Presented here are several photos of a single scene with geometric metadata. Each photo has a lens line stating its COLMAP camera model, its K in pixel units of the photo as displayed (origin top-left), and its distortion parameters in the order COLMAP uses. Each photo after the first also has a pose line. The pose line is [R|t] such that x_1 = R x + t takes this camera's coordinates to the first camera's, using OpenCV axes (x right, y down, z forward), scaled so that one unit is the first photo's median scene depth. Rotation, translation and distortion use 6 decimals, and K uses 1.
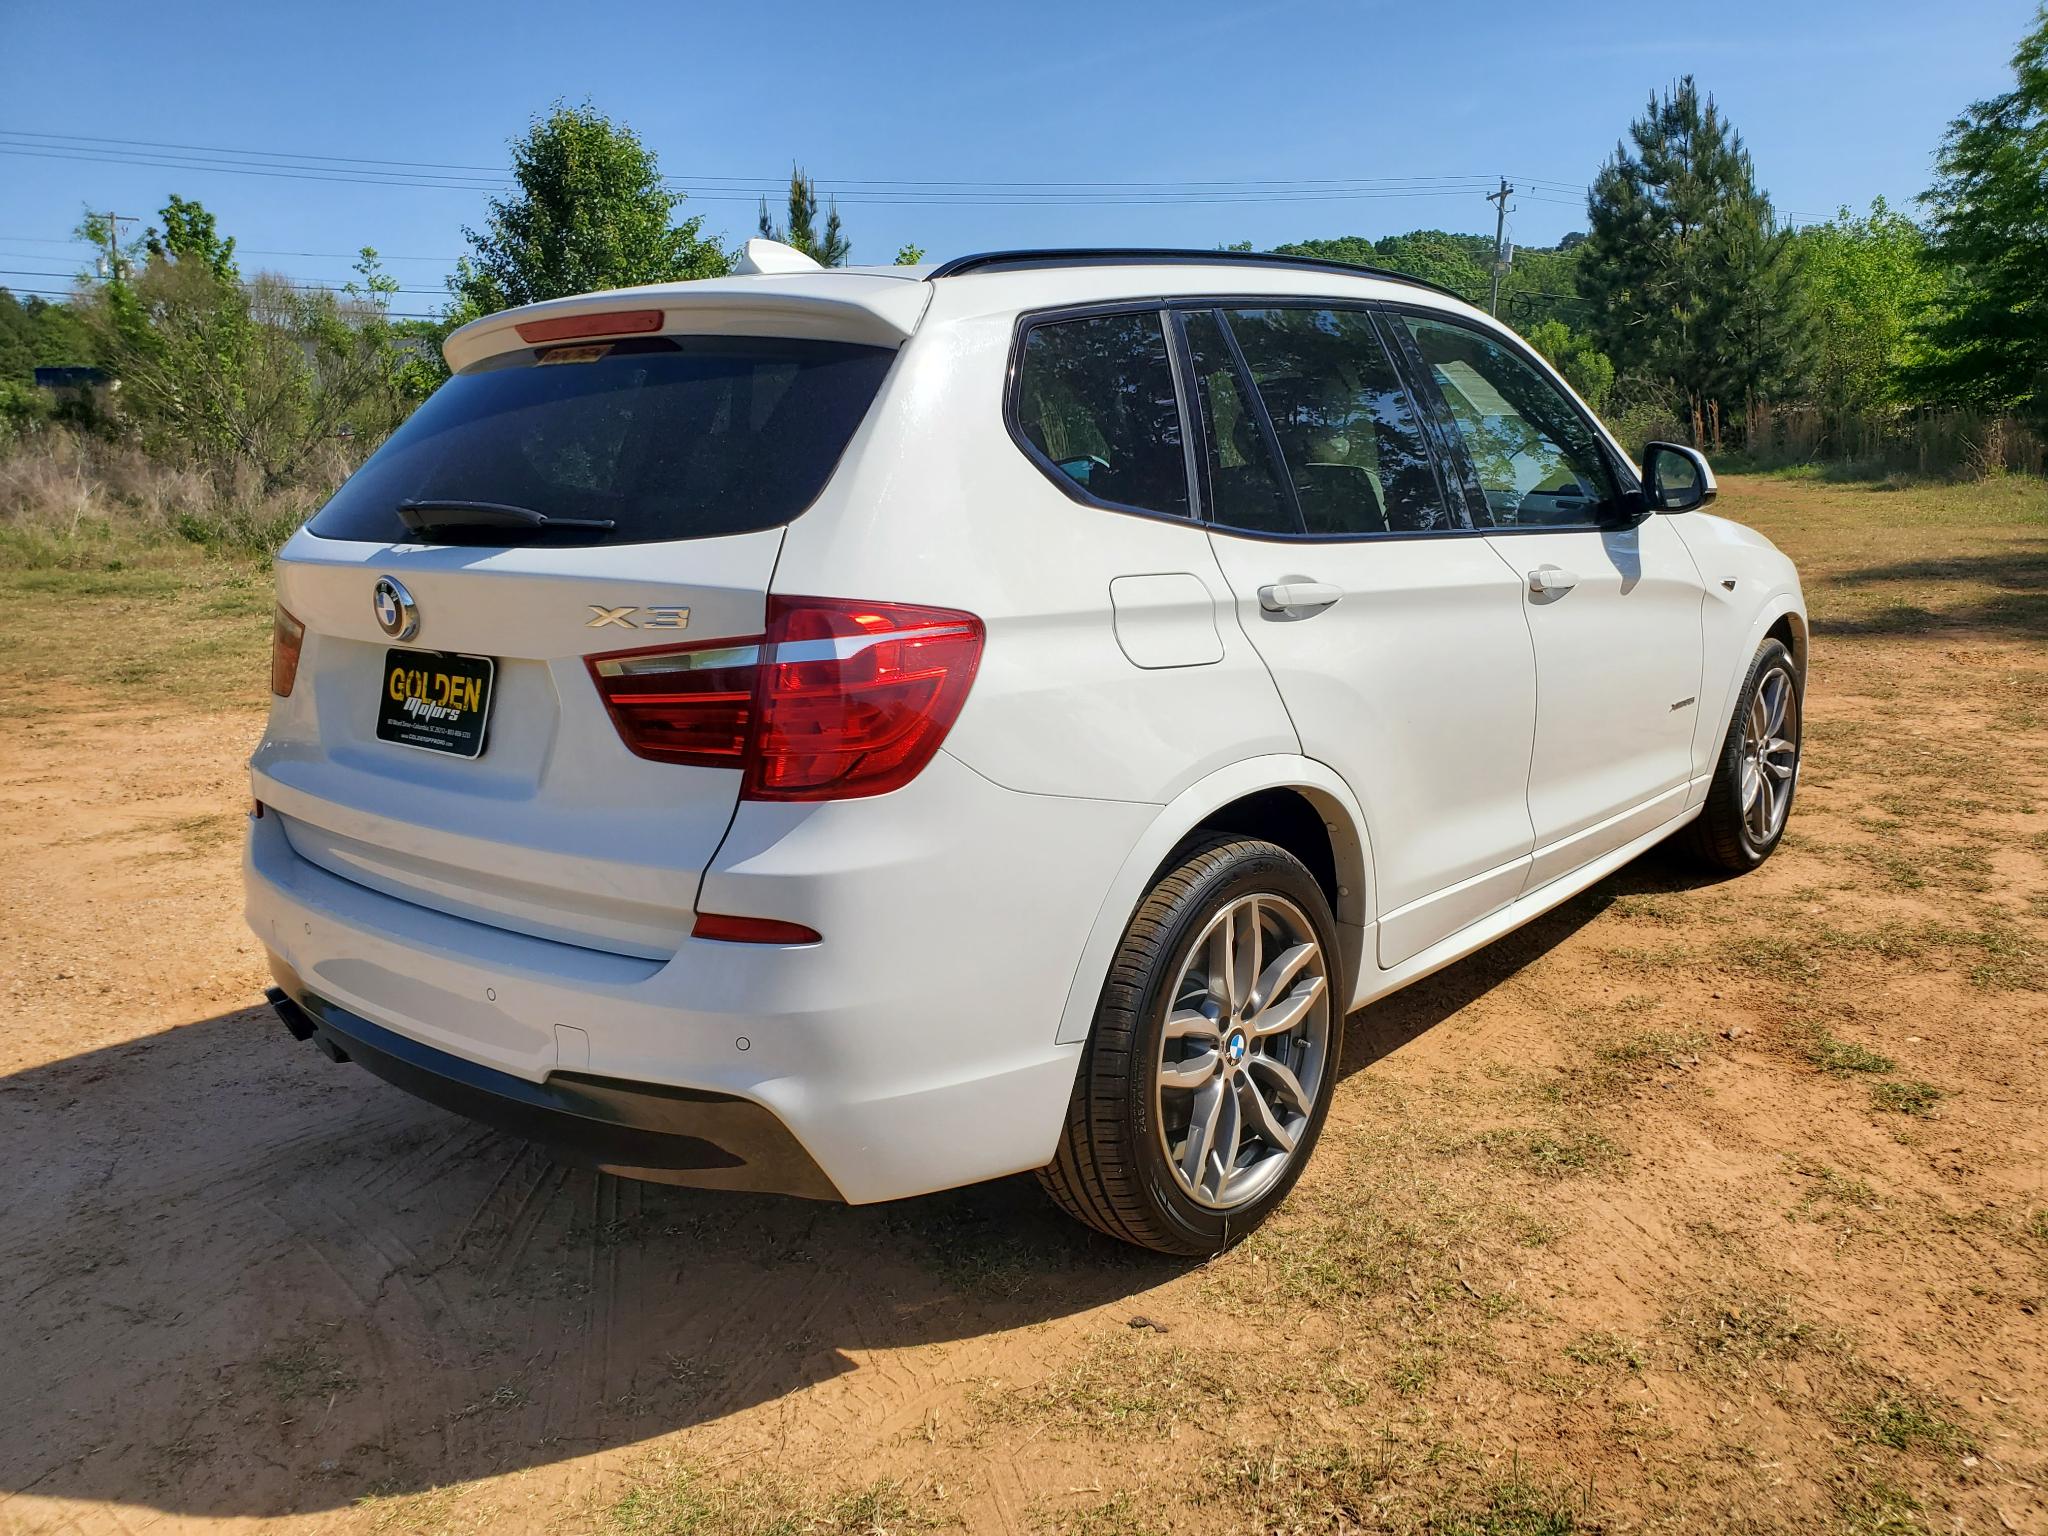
lens RADIAL K [[1638.1, 0, 1023.5], [0, 1638.1, 757.1], [0, 0, 1]] dist [0.020997, -0.011453]
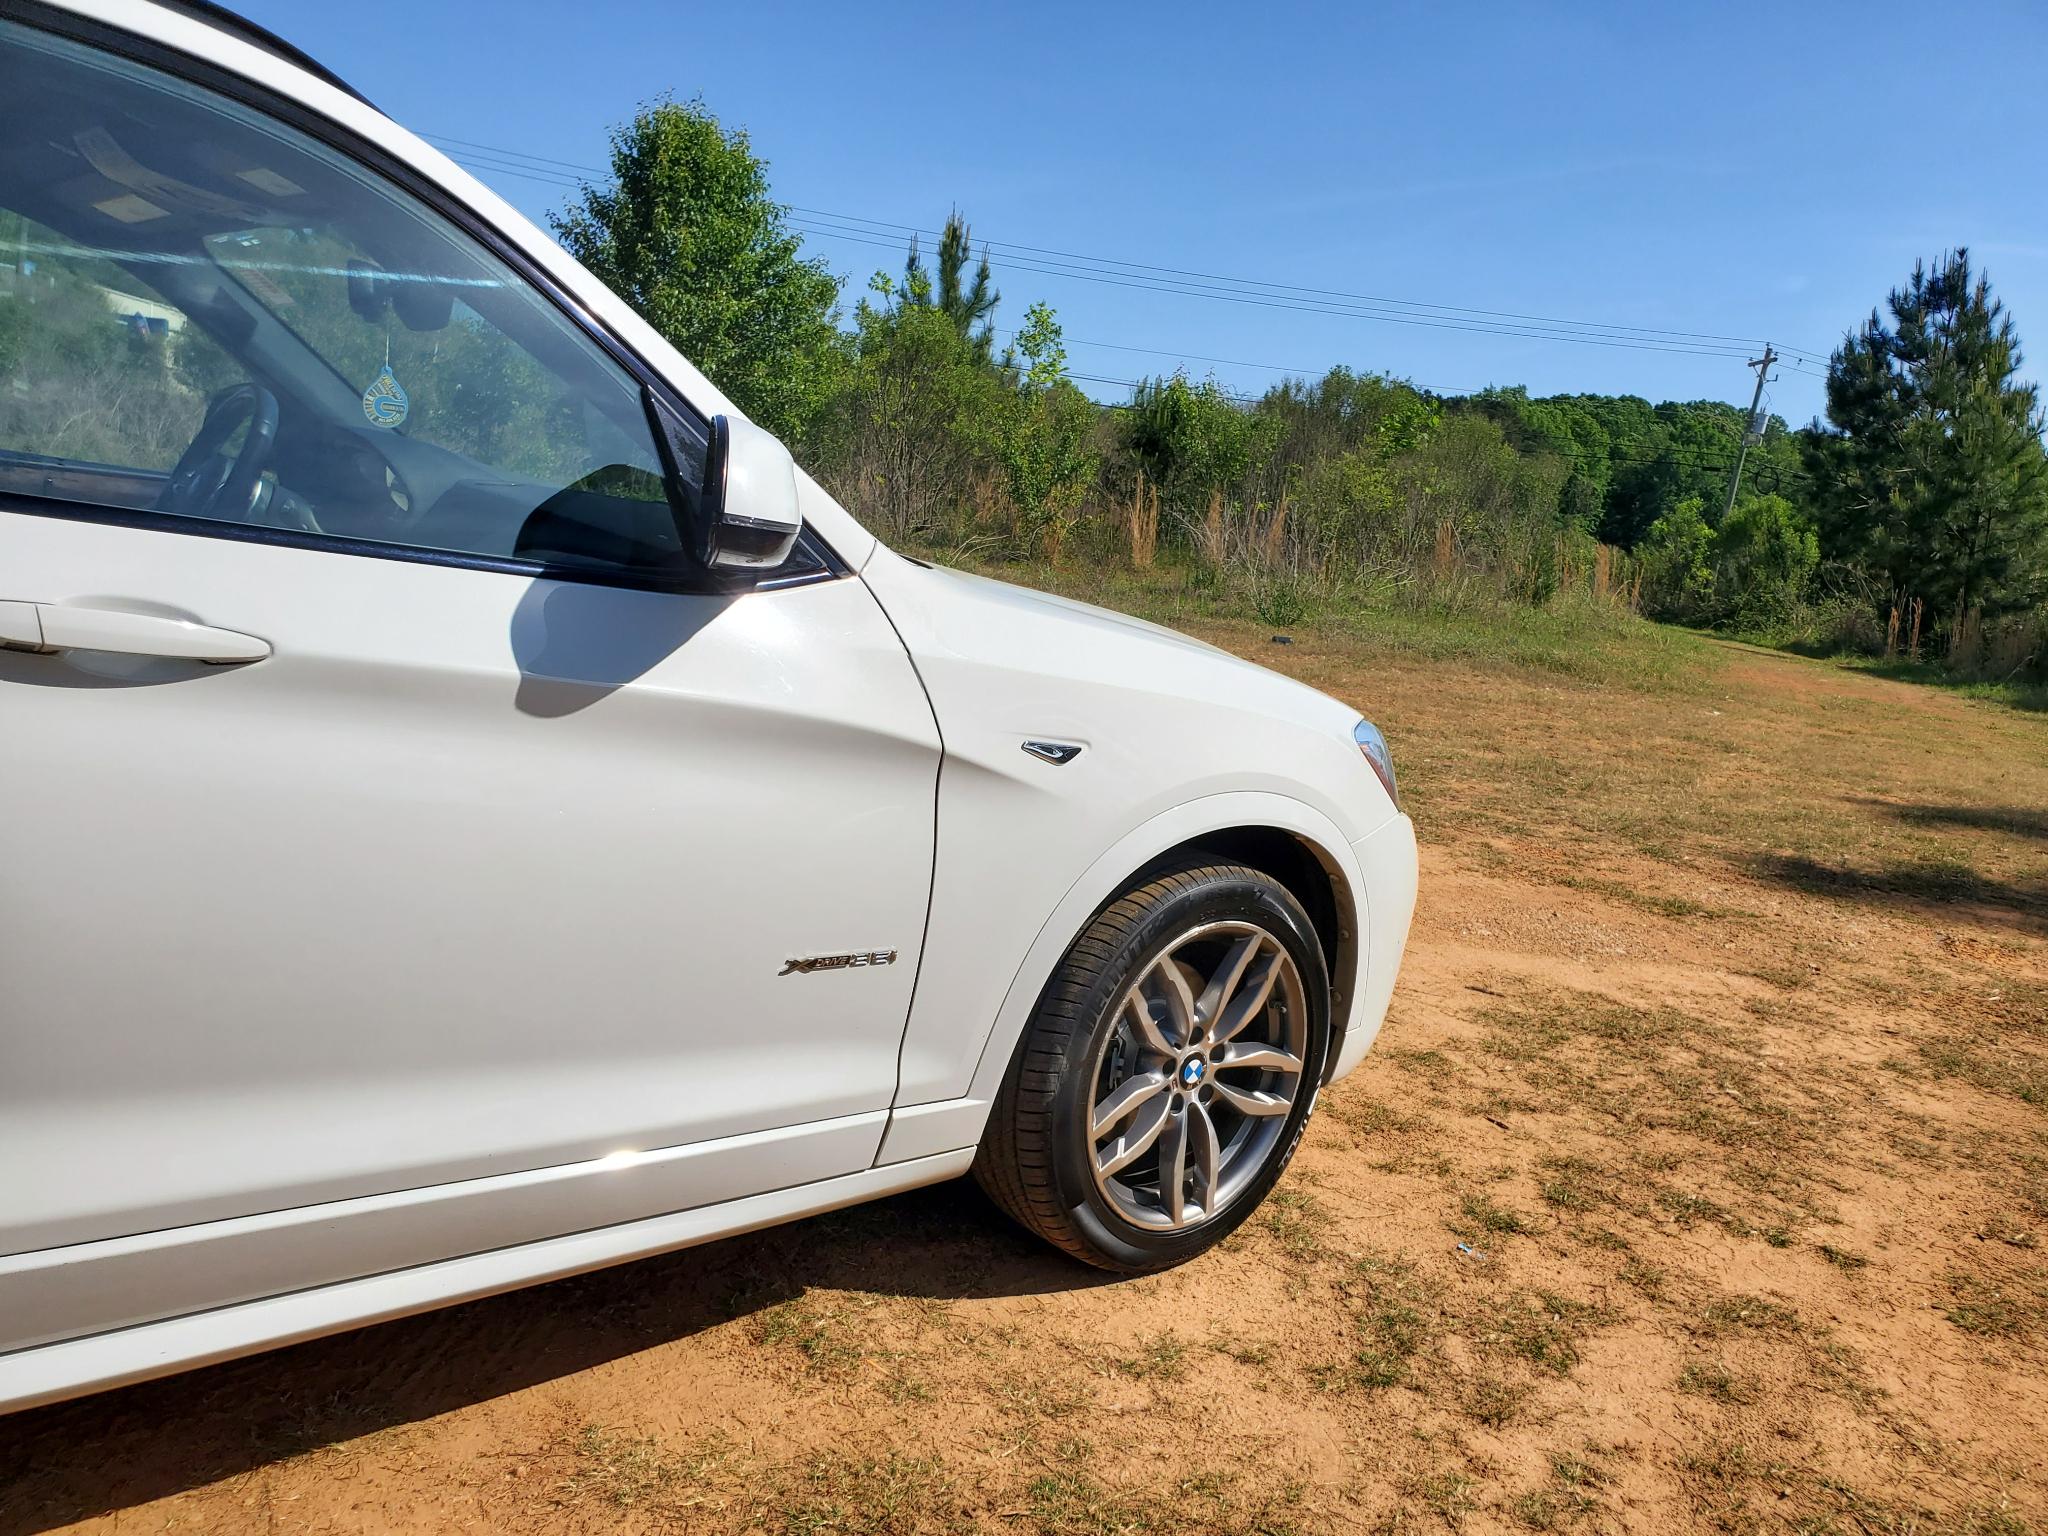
lens RADIAL K [[1638.1, 0, 1059.3], [0, 1638.1, 781.9], [0, 0, 1]] dist [0.020997, -0.011453]
pose [[0.979955, 0.166244, -0.109779, 0.080694], [-0.170753, 0.984762, -0.032966, -0.012821], [0.102626, 0.051050, 0.993409, 0.079719]]
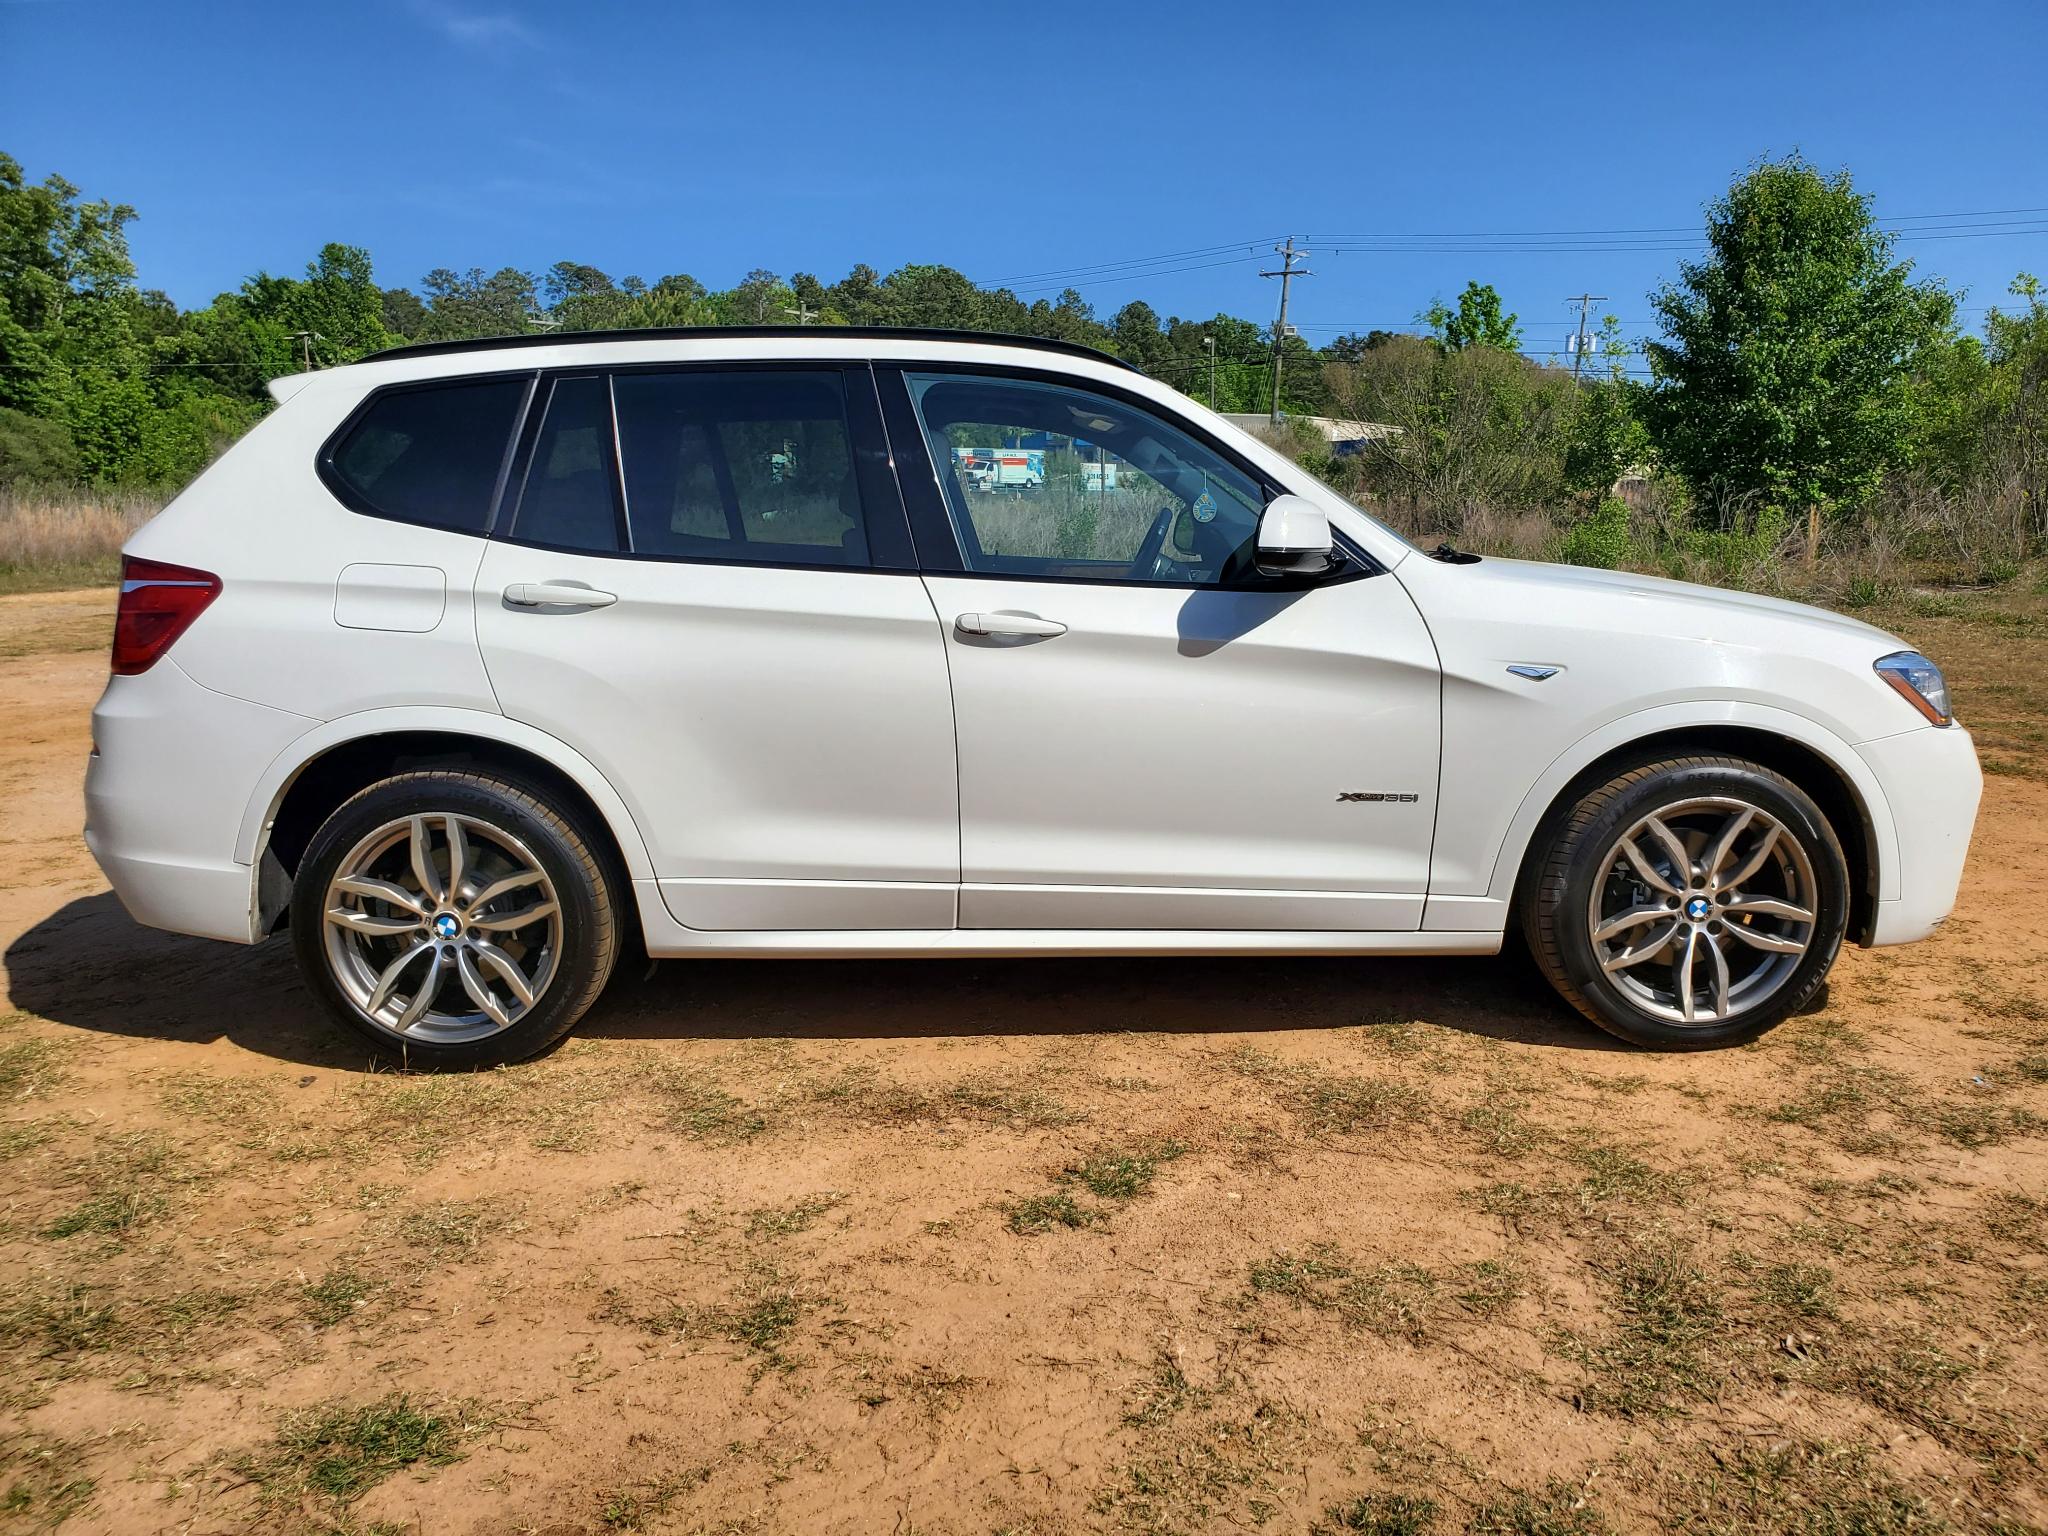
lens RADIAL K [[1597.5, 0, 1022.7], [0, 1597.5, 754.0], [0, 0, 1]] dist [0.000880, 0.025373]
pose [[0.658007, 0.138516, -0.740162, 0.141002], [-0.162503, 0.985895, 0.040038, -0.009168], [0.735268, 0.093933, 0.671236, 0.046798]]
